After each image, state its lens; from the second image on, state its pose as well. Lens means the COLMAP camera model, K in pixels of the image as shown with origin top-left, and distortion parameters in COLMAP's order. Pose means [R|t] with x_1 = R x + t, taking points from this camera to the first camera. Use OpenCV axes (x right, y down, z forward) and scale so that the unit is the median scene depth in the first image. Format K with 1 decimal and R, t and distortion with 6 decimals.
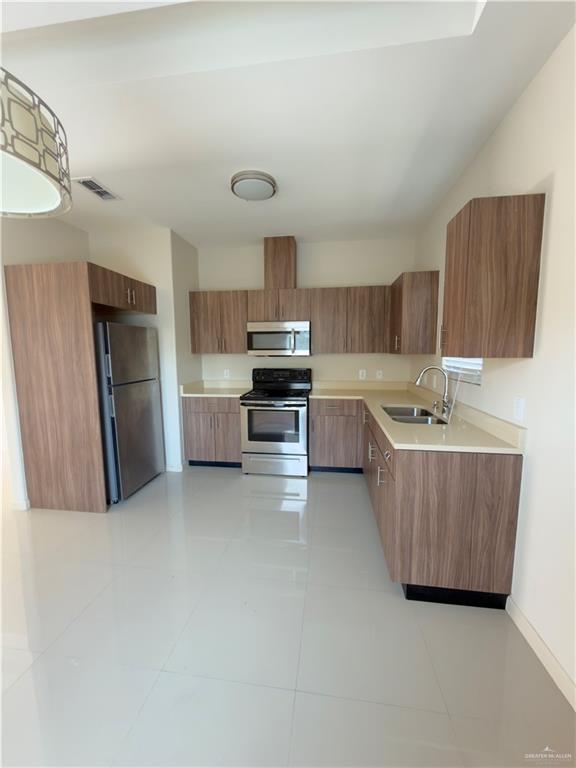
lens RADIAL K [[308.2, 0, 285.7], [0, 308.2, 382.7], [0, 0, 1]] dist [0.001506, -0.000195]
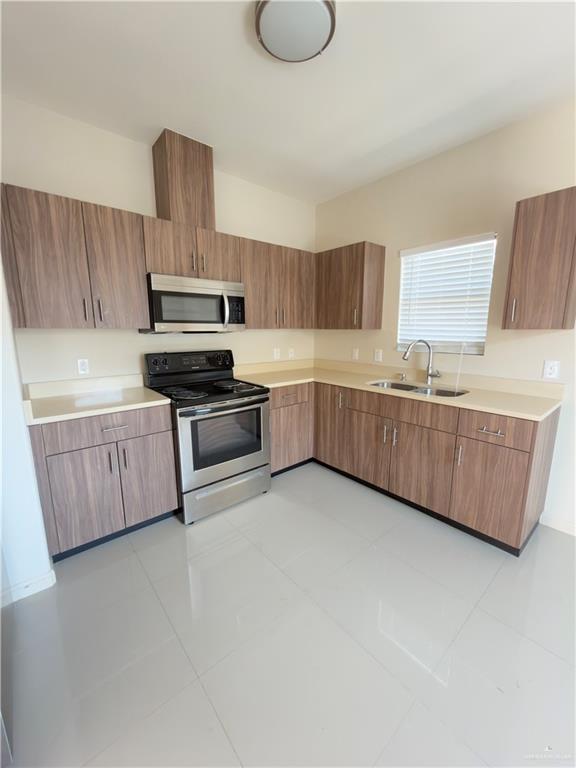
lens RADIAL K [[308.2, 0, 287.4], [0, 308.2, 383.9], [0, 0, 1]] dist [0.001506, -0.000195]
pose [[0.661307, -0.124880, 0.739647, -0.419554], [0.076934, 0.992136, 0.098725, -0.029454], [-0.746160, -0.008383, 0.665714, 0.440103]]
